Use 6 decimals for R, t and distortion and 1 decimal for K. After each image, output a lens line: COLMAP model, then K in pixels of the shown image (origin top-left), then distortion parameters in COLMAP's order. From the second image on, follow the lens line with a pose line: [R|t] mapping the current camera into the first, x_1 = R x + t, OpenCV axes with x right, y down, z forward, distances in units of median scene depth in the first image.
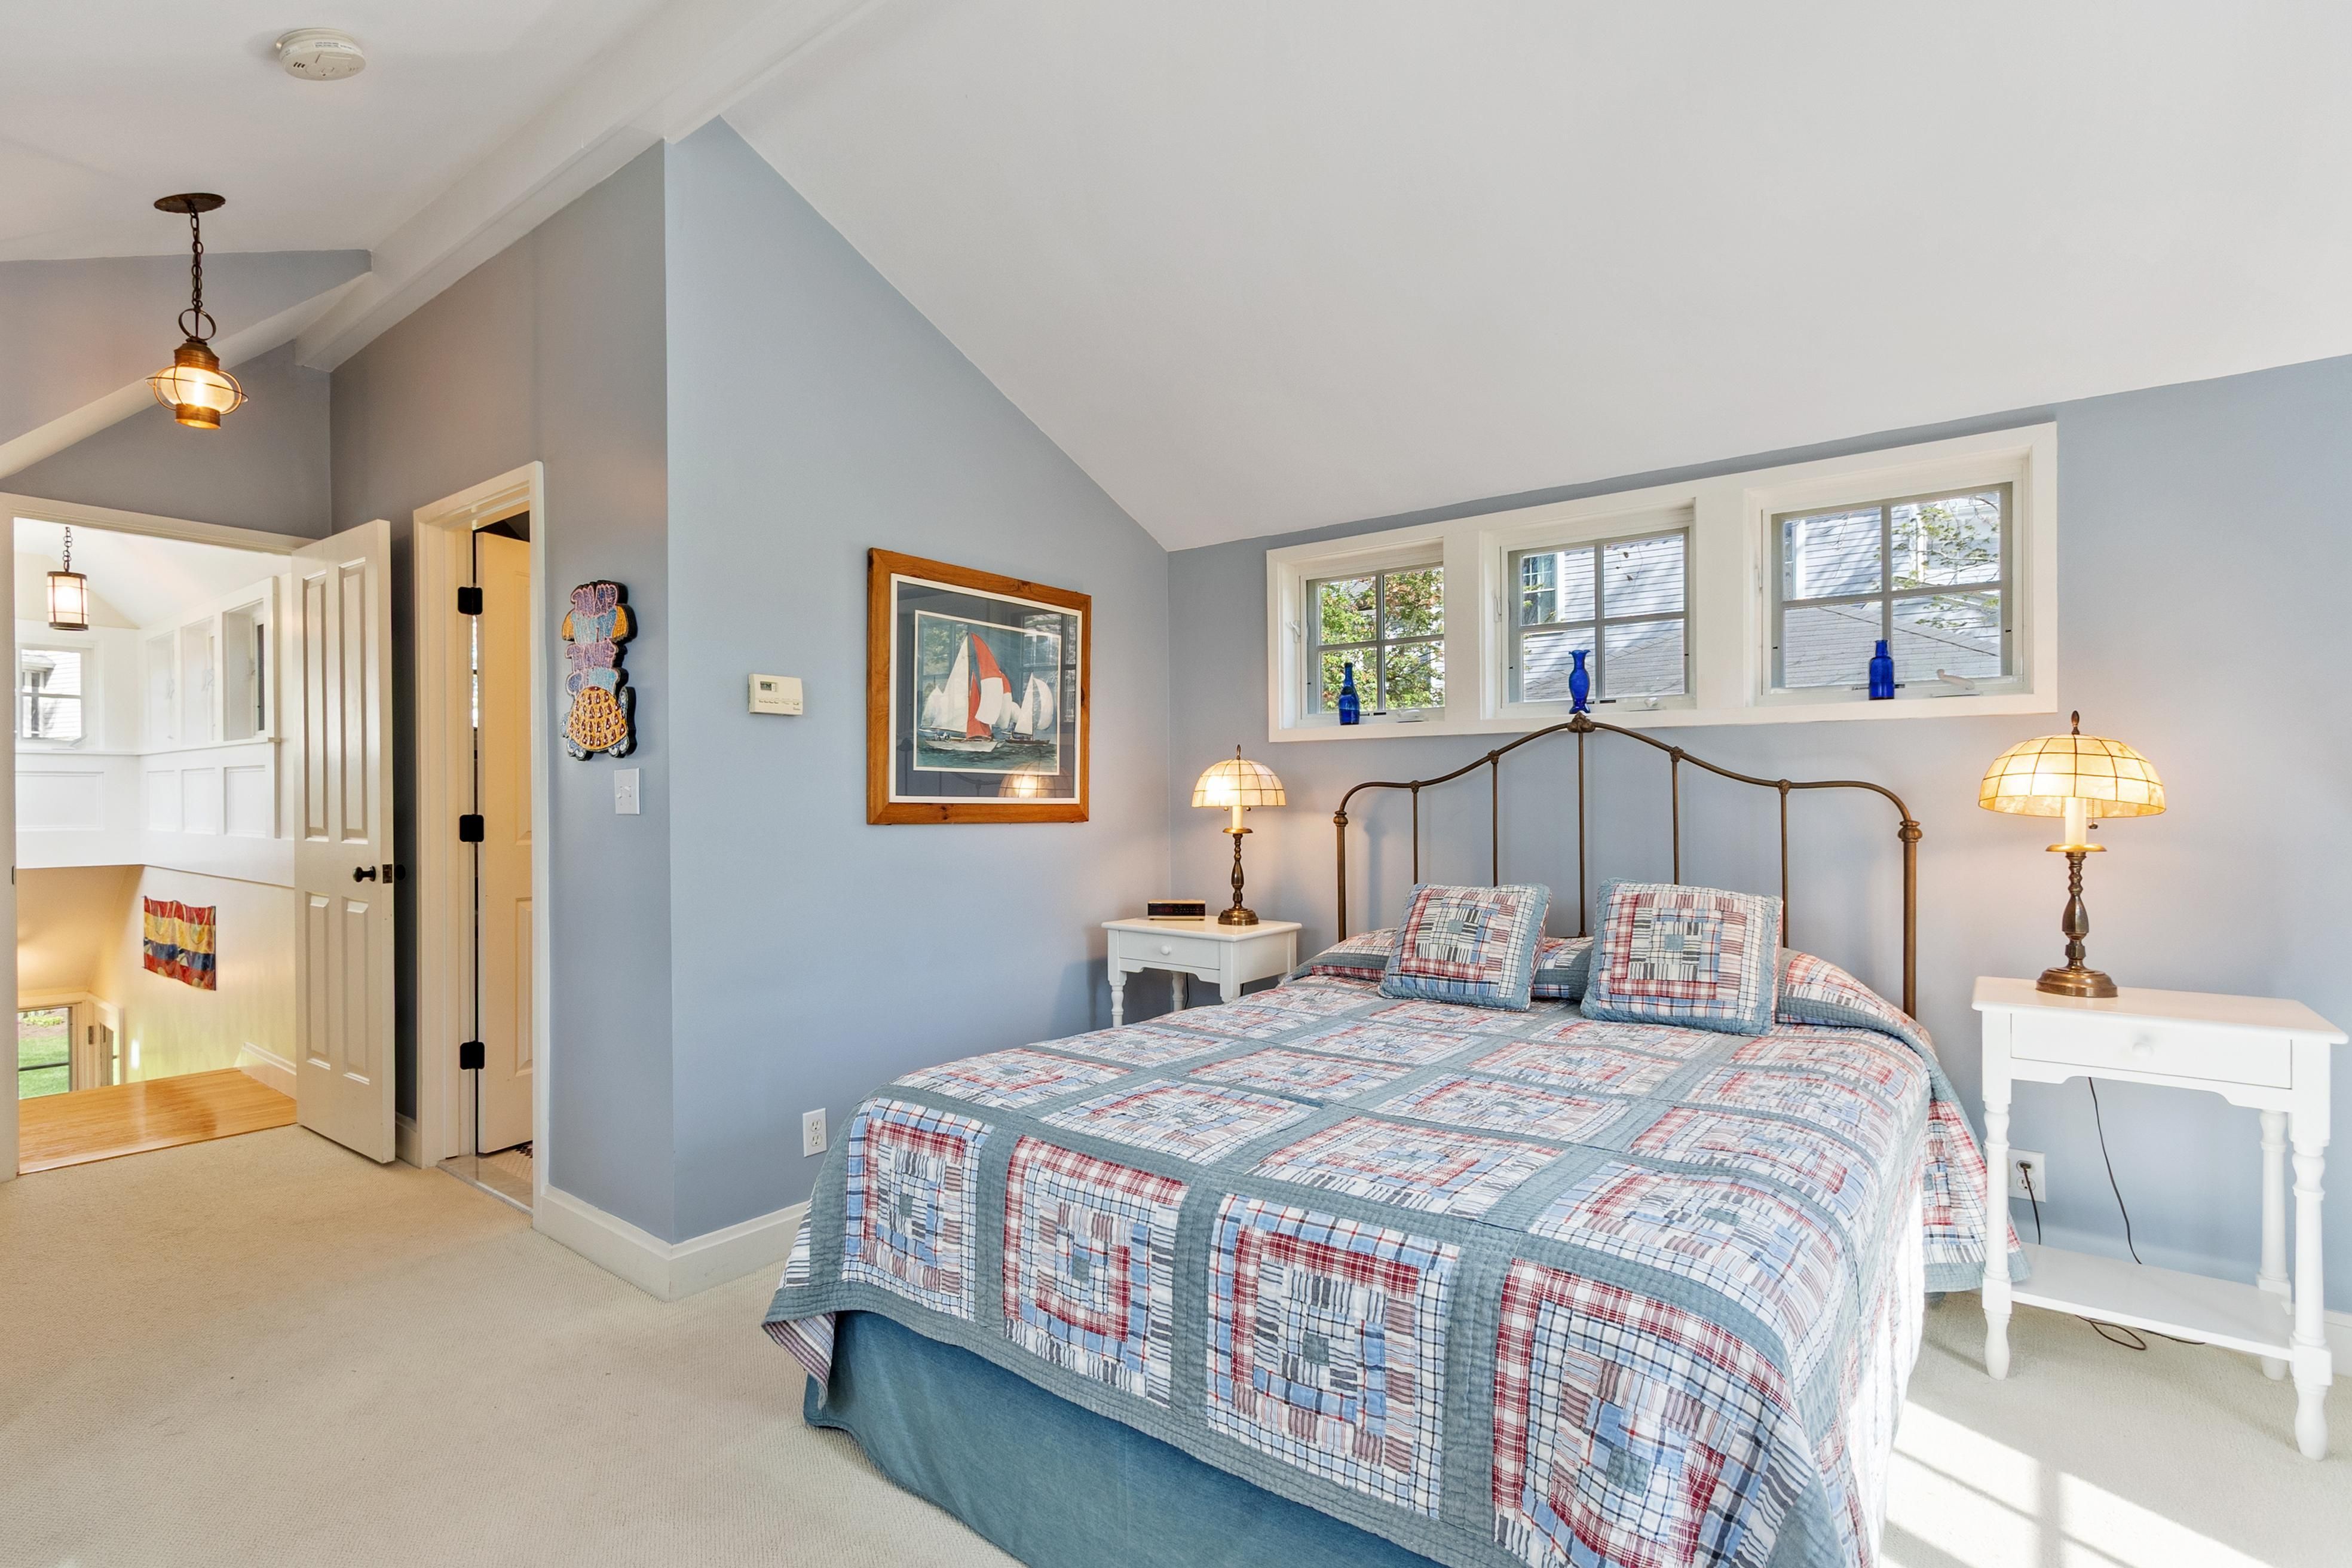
lens RADIAL K [[1117.5, 0, 1128.8], [0, 1117.5, 809.7], [0, 0, 1]] dist [0.000550, -0.000124]
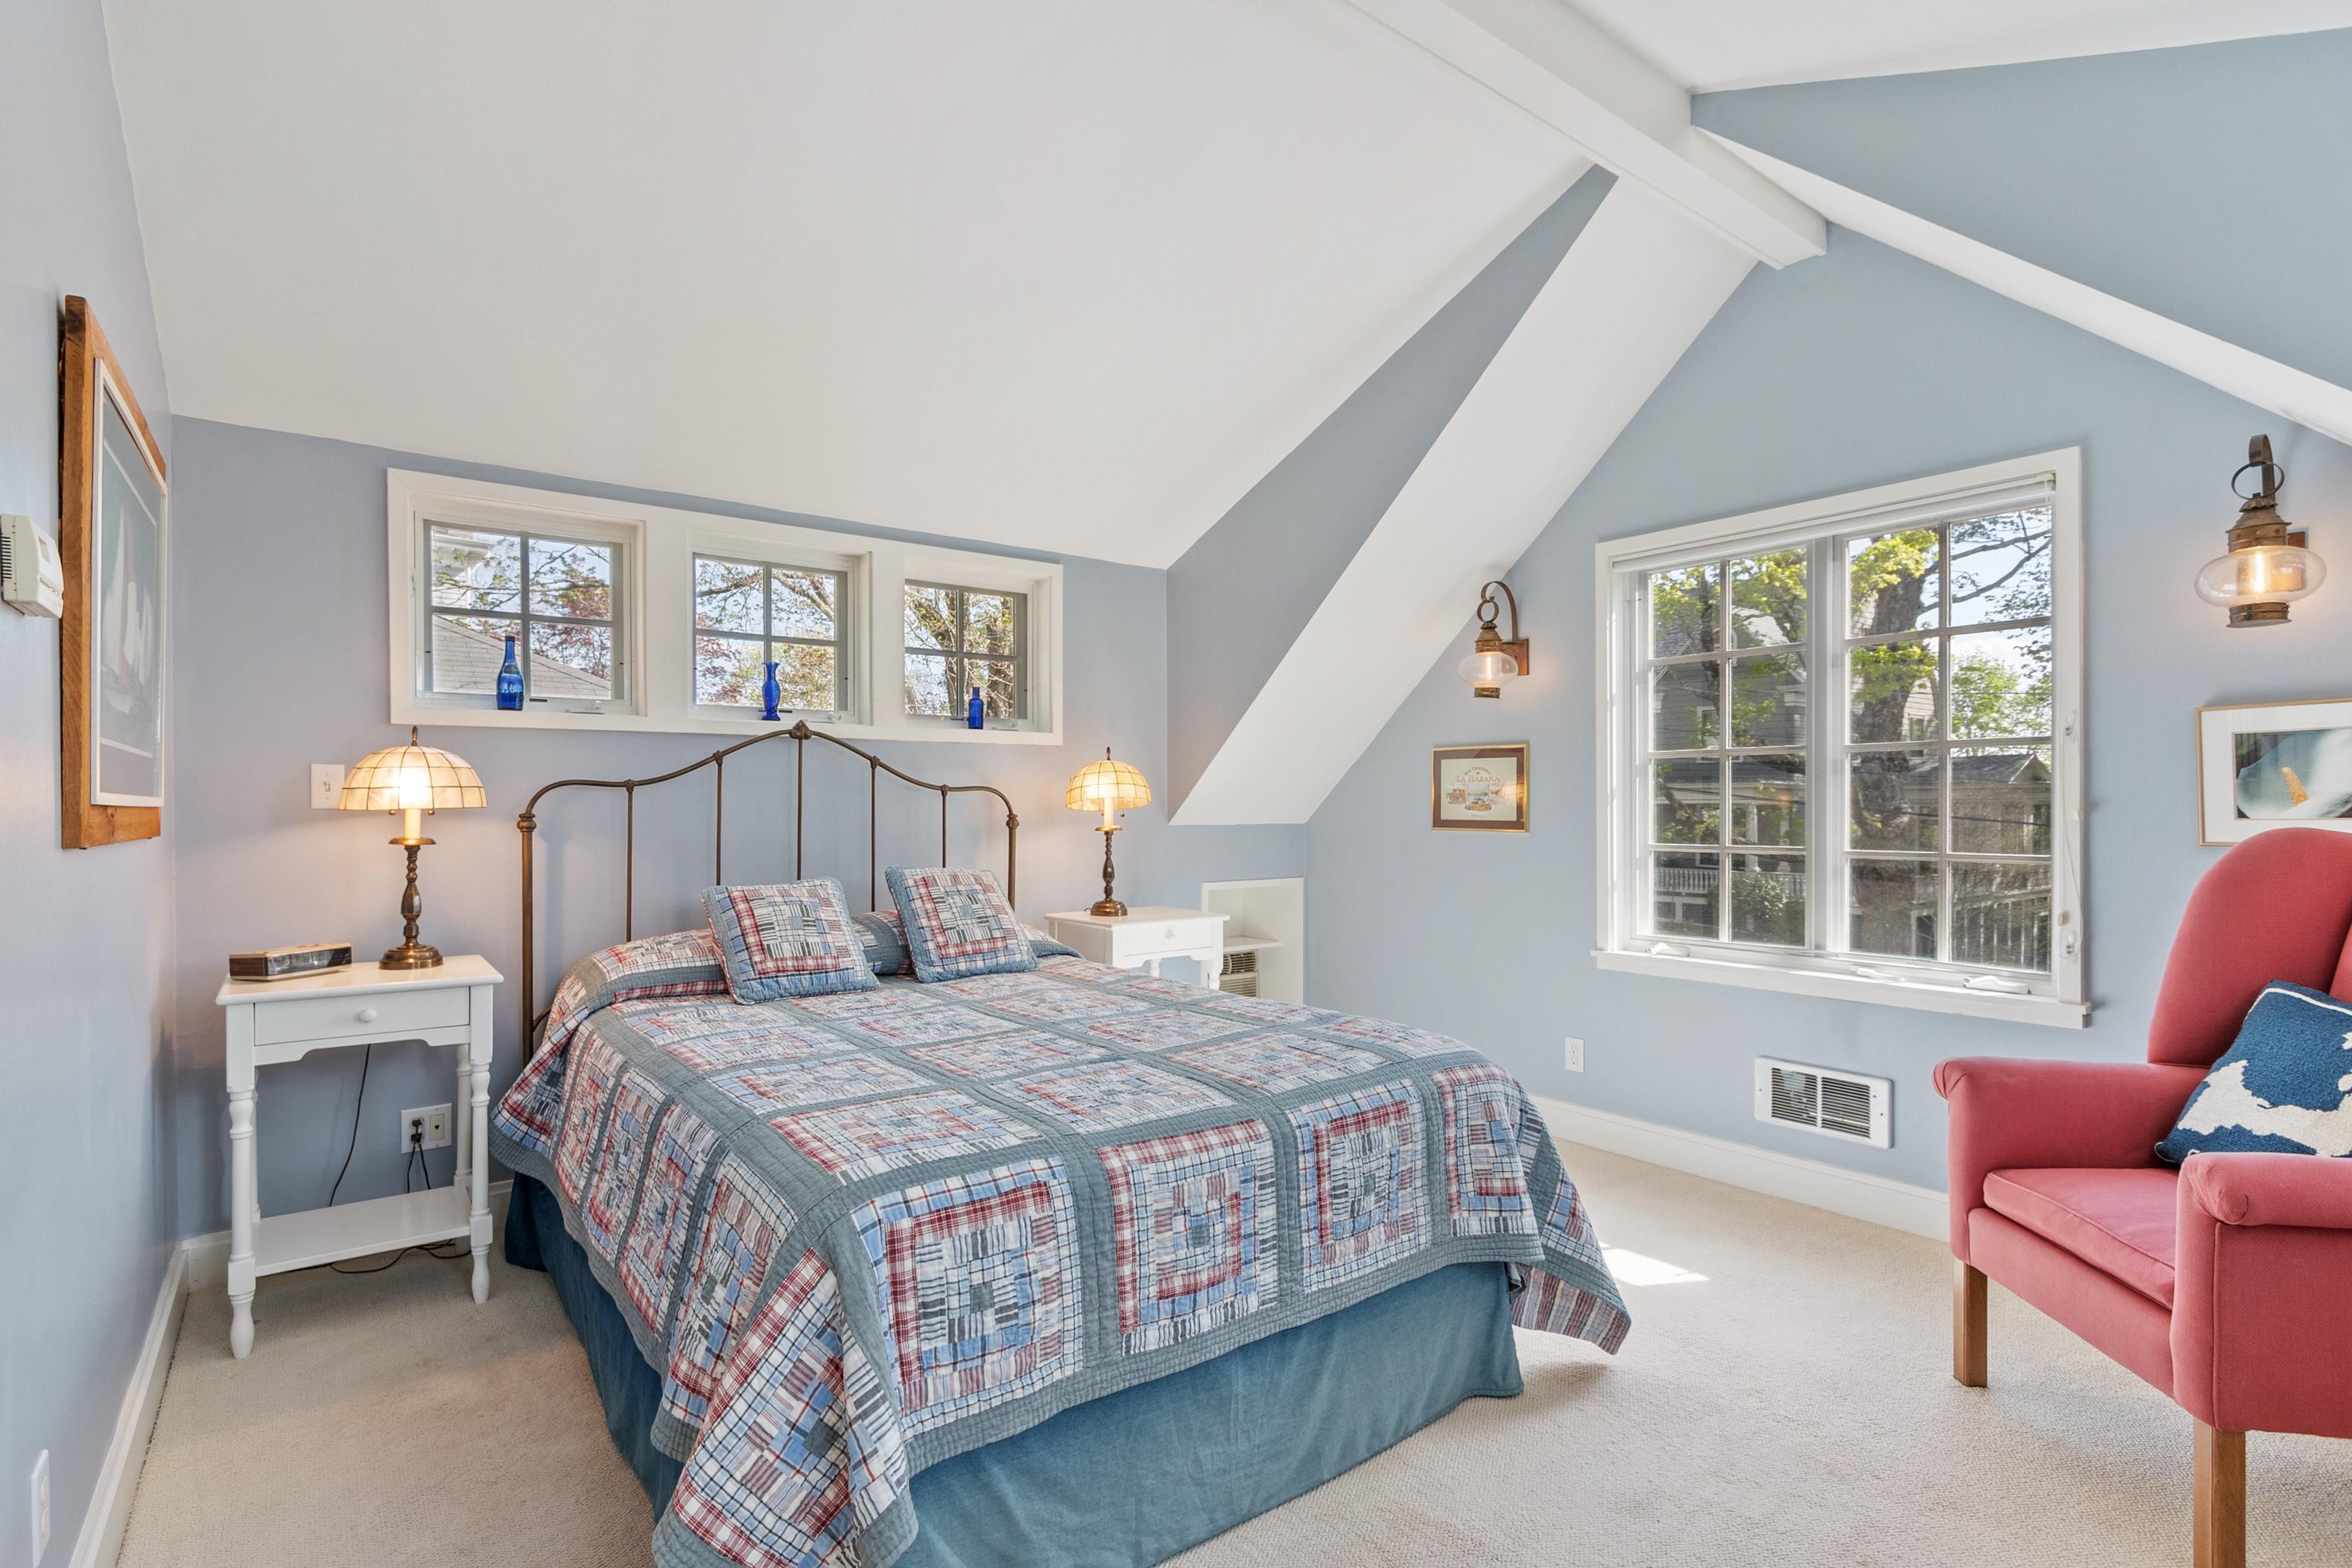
lens RADIAL K [[1114.0, 0, 1092.2], [0, 1114.0, 808.0], [0, 0, 1]] dist [-0.014082, -0.000495]
pose [[0.281775, -0.006219, 0.959460, -0.715966], [0.011134, 0.999933, 0.003212, -0.001499], [-0.959416, 0.009777, 0.281825, 0.523645]]
